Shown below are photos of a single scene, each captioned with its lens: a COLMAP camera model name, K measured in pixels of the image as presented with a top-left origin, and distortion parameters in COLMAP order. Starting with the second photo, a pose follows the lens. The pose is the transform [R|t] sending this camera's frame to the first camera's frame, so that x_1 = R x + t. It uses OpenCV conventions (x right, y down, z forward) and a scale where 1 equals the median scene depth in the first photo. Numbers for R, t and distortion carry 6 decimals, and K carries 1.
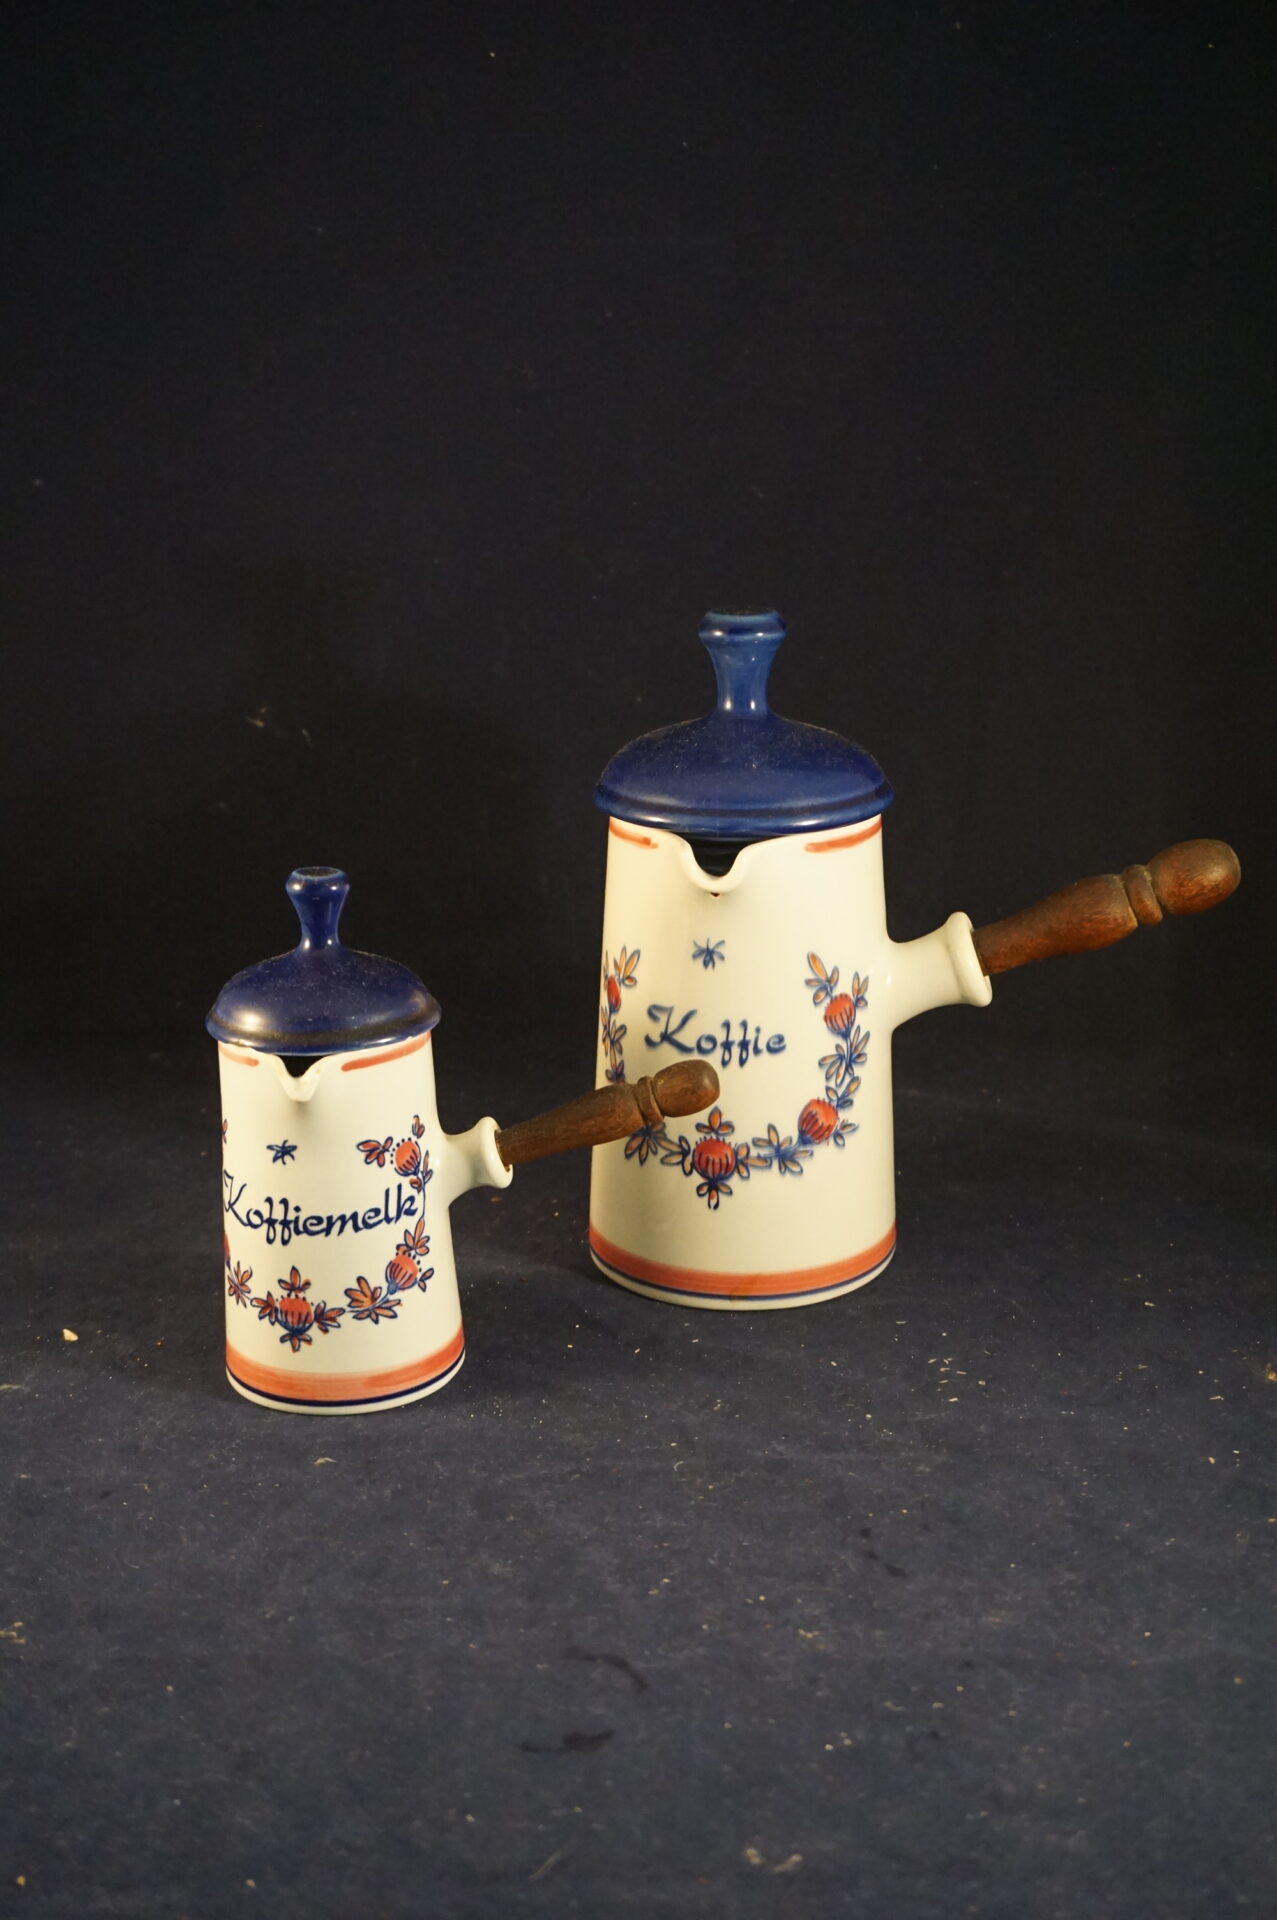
lens RADIAL K [[2419.6, 0, 628.7], [0, 2419.6, 970.0], [0, 0, 1]] dist [0.024941, 0.000000]
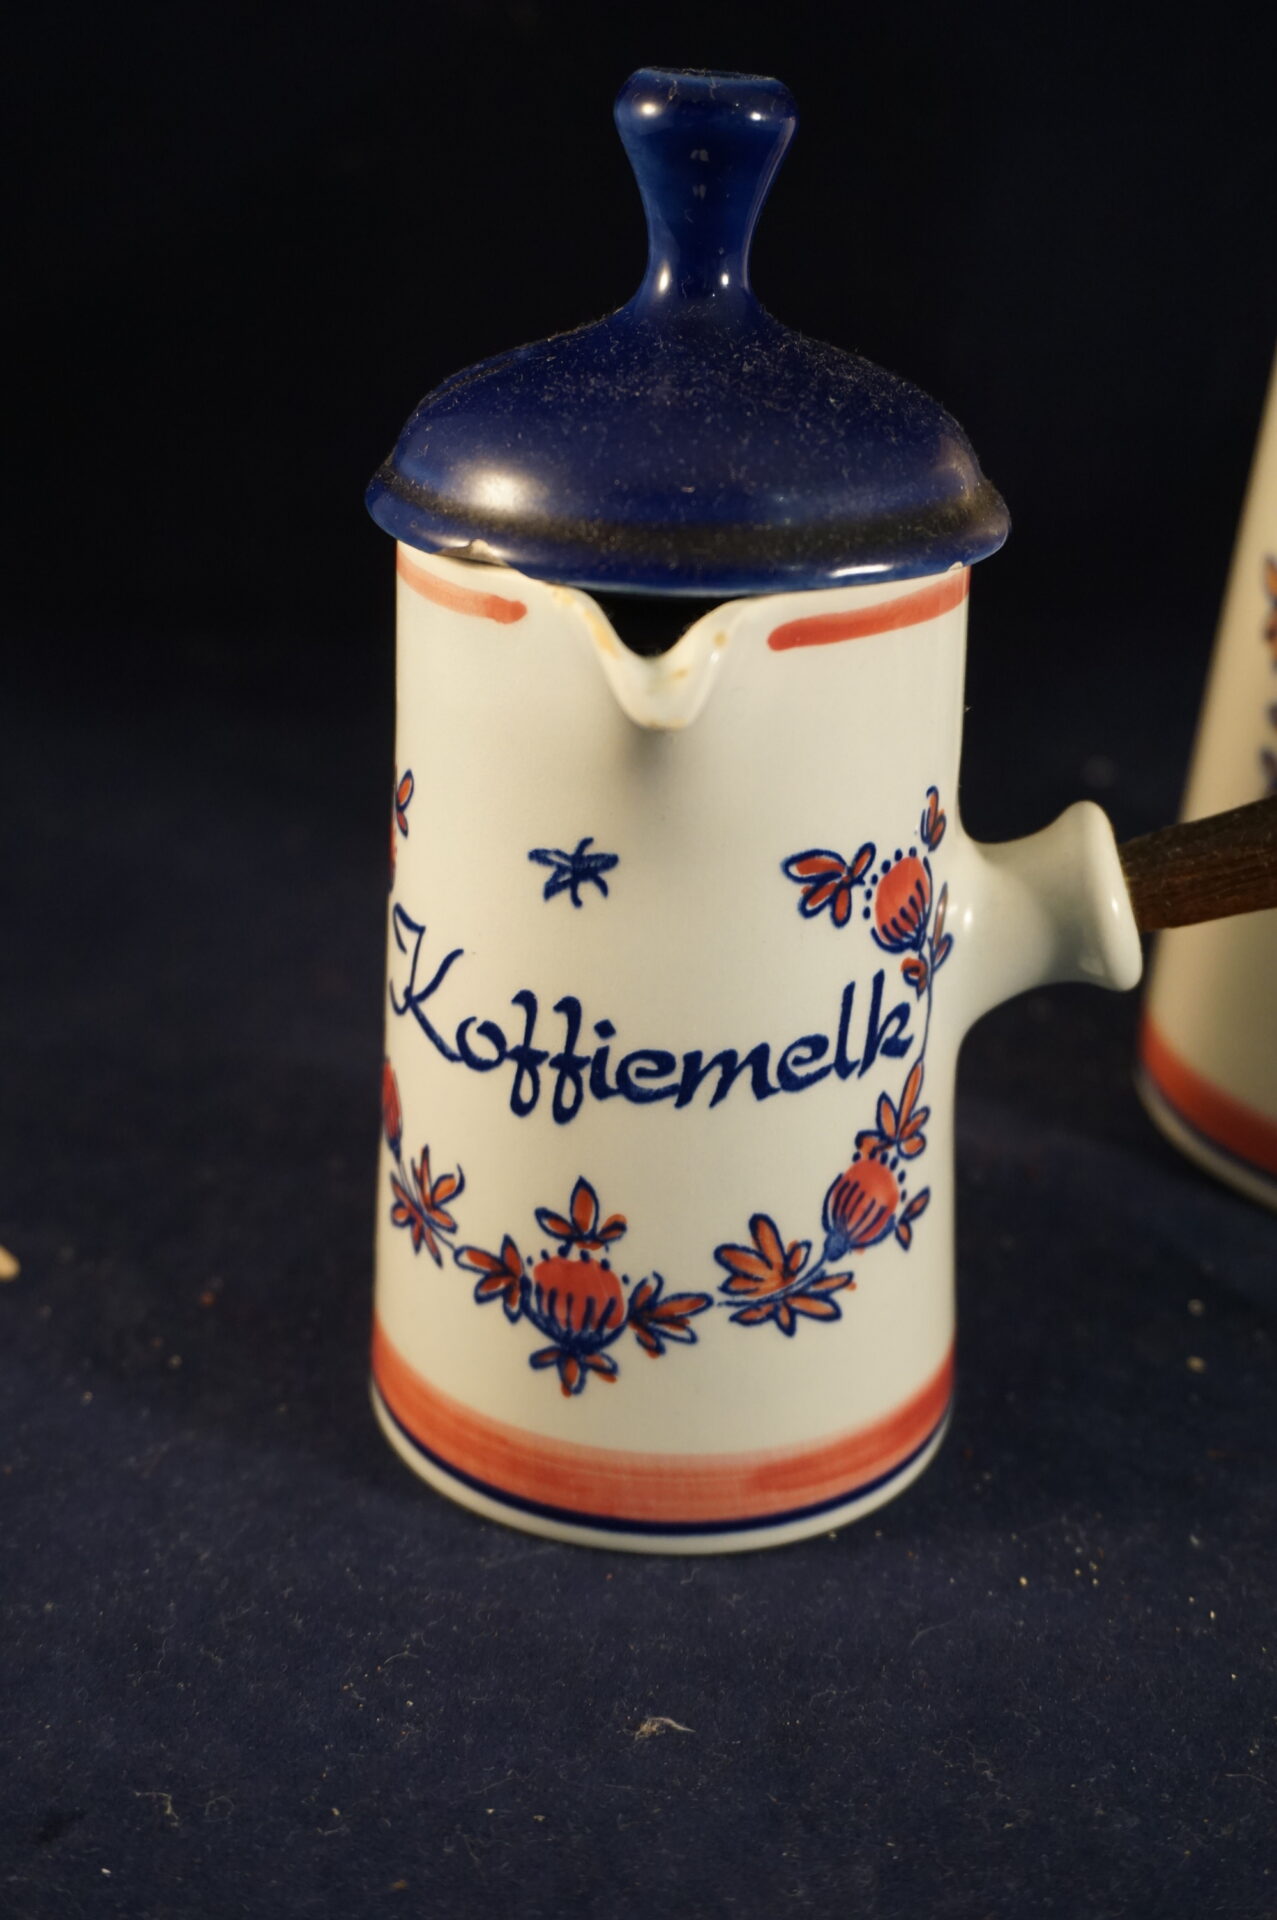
lens RADIAL K [[2419.6, 0, 637.4], [0, 2419.6, 955.2], [0, 0, 1]] dist [0.024941, 0.000000]
pose [[0.998599, 0.052820, -0.003042, -0.106305], [-0.052020, 0.990716, 0.125603, 0.033968], [0.009648, -0.125269, 0.992076, 0.519095]]
